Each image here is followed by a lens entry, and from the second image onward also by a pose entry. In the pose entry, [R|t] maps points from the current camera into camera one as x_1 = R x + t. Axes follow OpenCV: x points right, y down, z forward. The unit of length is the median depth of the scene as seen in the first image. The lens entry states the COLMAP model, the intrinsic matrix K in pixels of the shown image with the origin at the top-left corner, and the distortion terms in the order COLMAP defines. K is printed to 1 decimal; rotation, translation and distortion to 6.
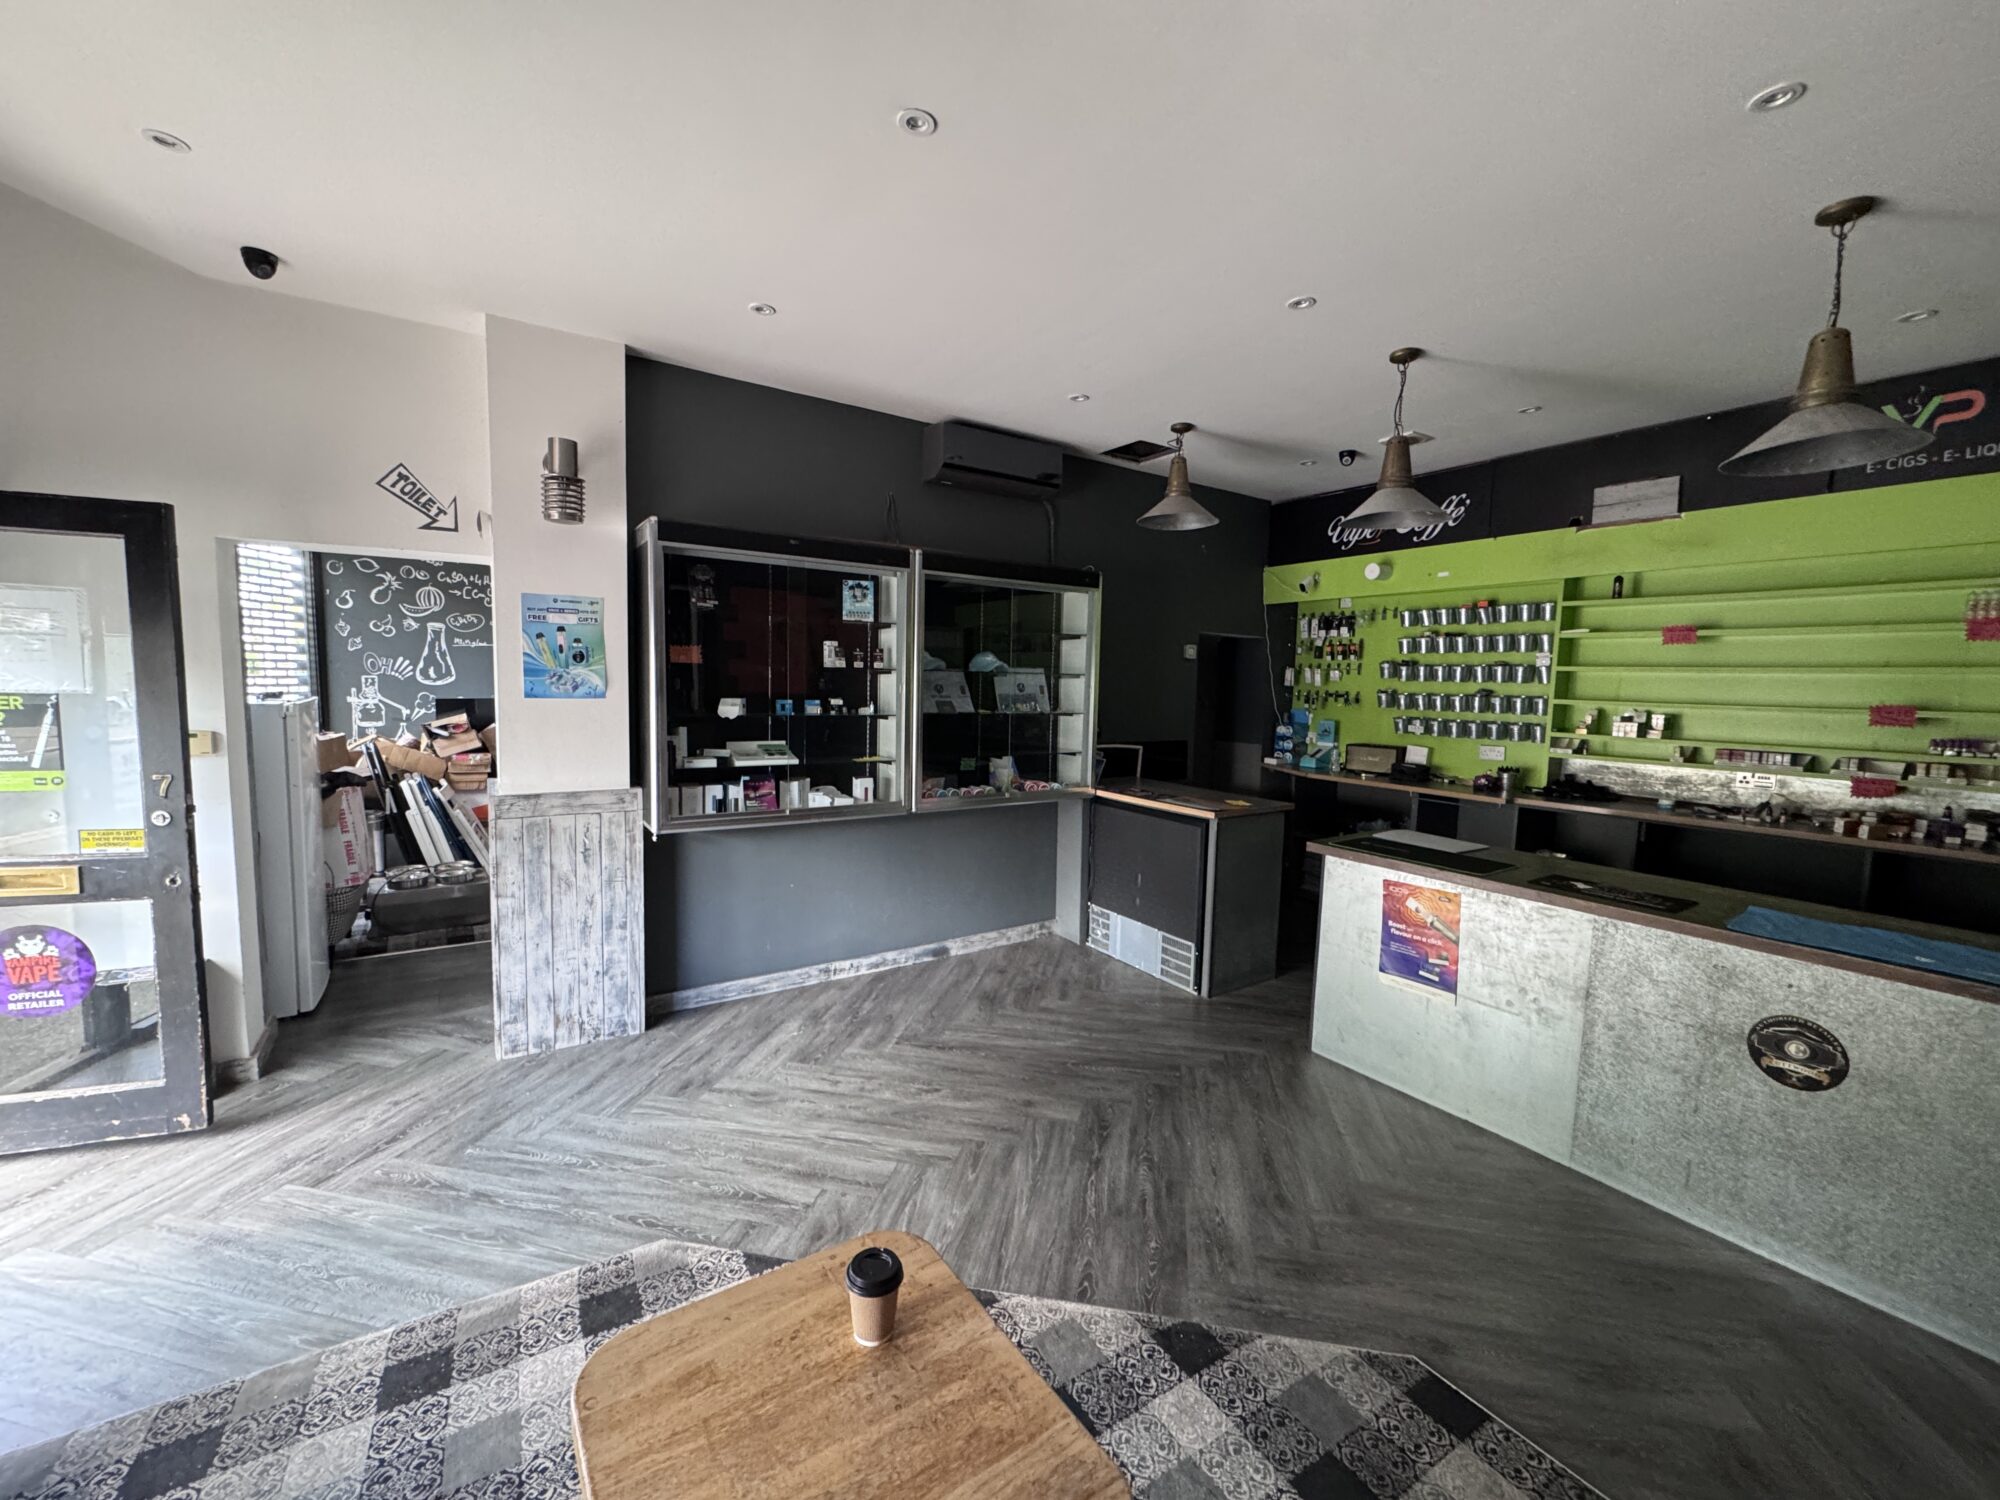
lens RADIAL K [[788.7, 0, 1000.0], [0, 788.7, 752.8], [0, 0, 1]] dist [-0.004546, 0.000027]
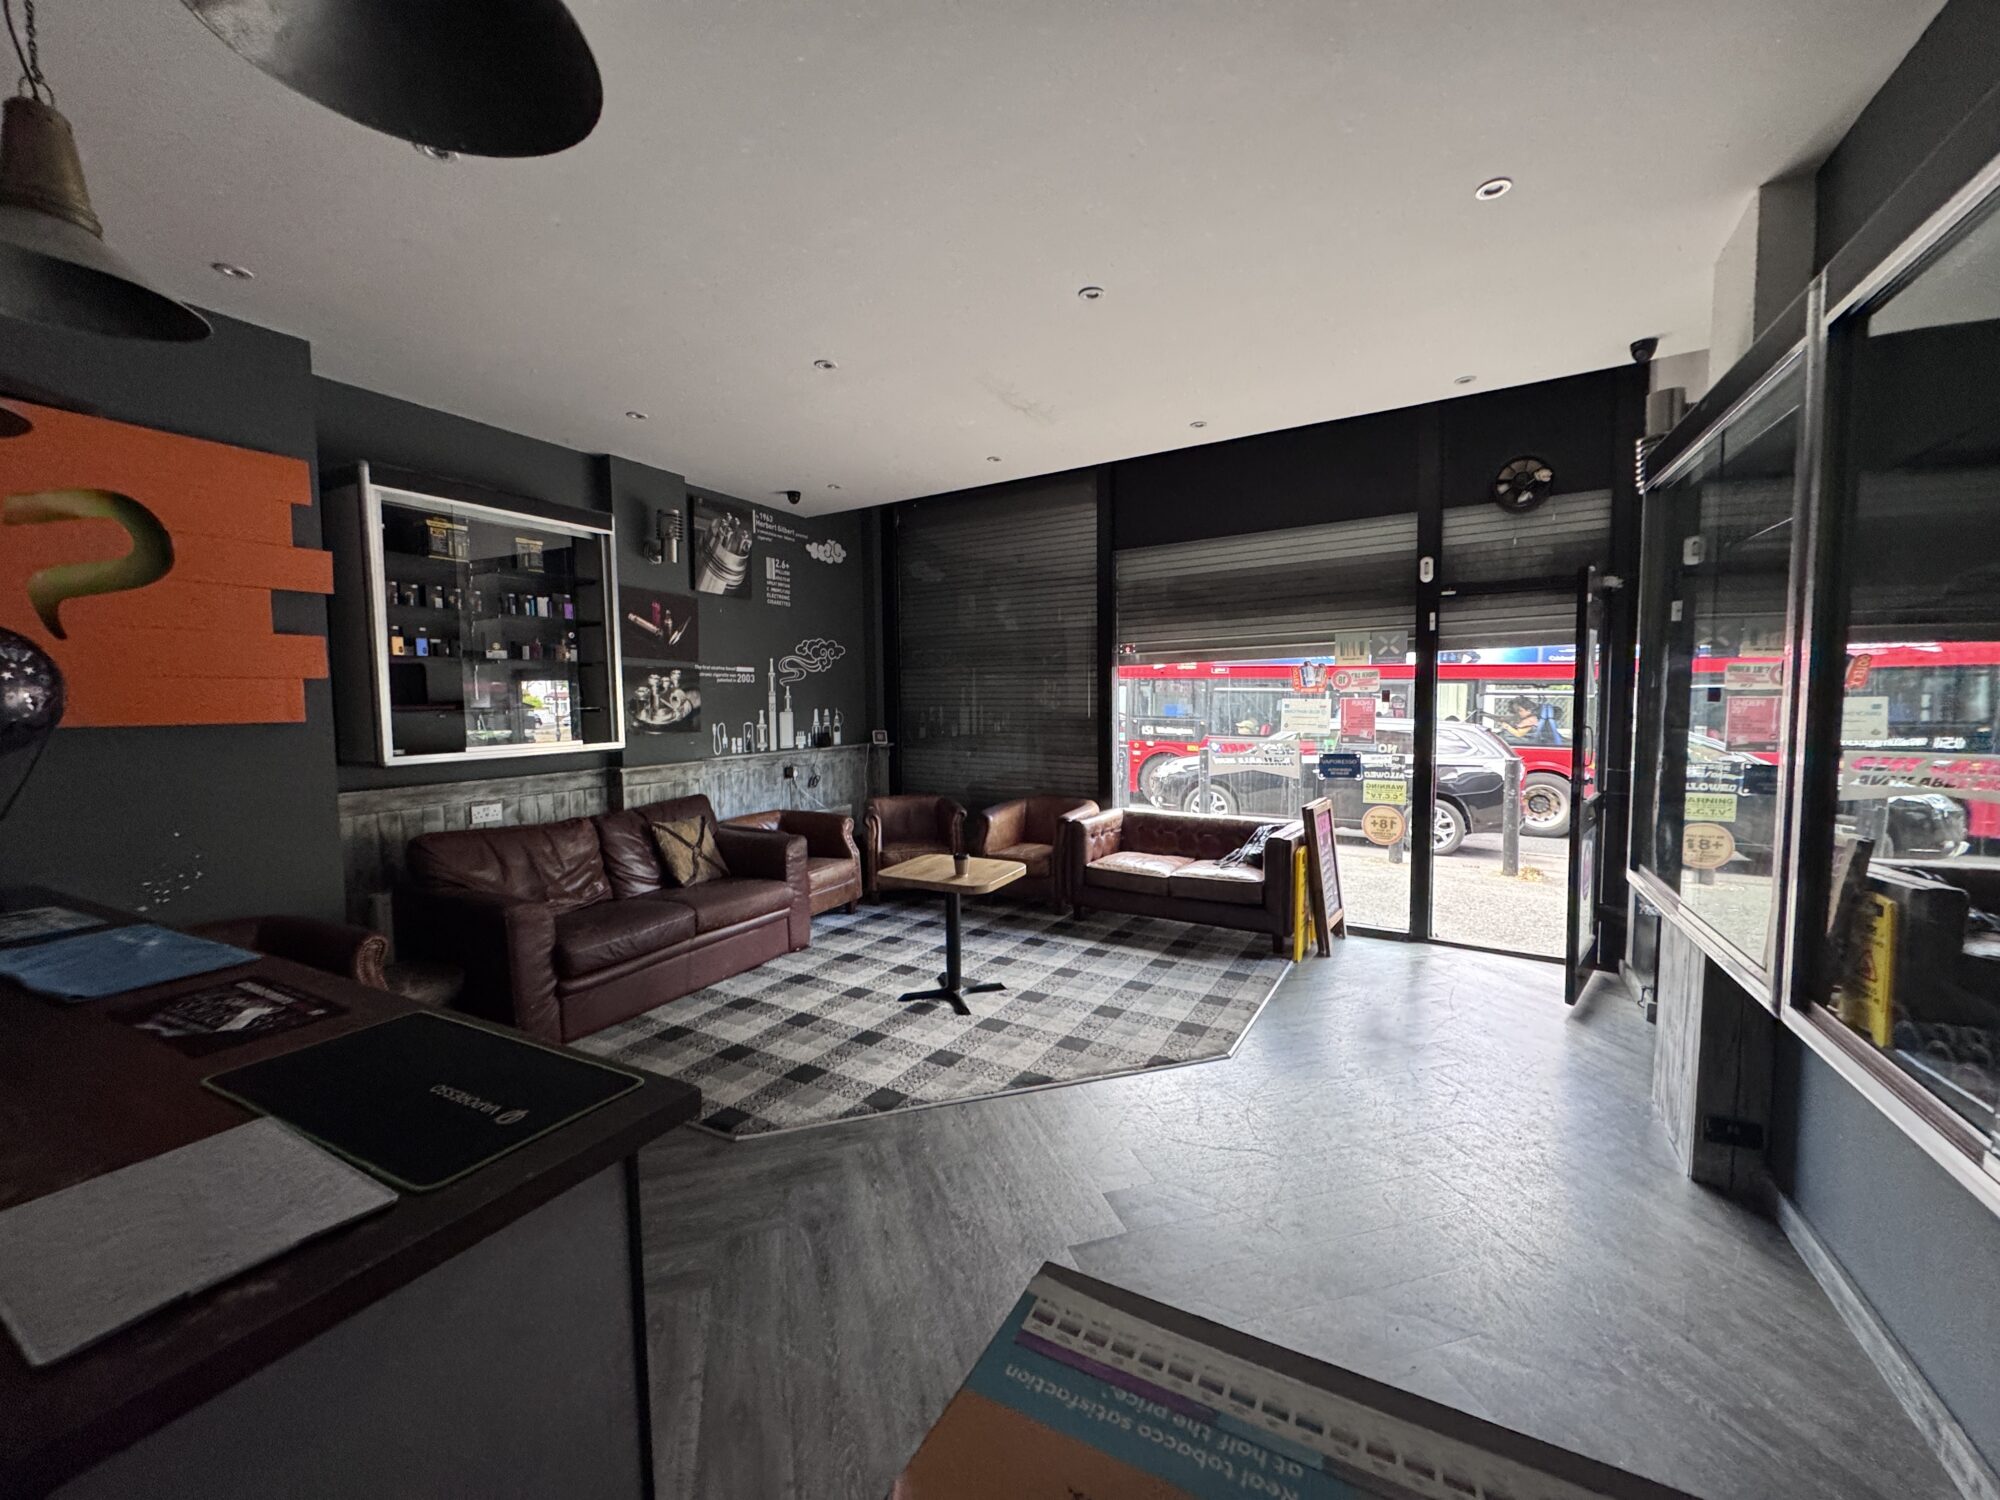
lens RADIAL K [[788.7, 0, 988.8], [0, 788.7, 745.9], [0, 0, 1]] dist [-0.004546, 0.000027]
pose [[-0.890749, 0.010637, -0.454371, 0.655061], [-0.055104, 0.989824, 0.131198, -0.130757], [0.451143, 0.141902, -0.881098, 2.041868]]
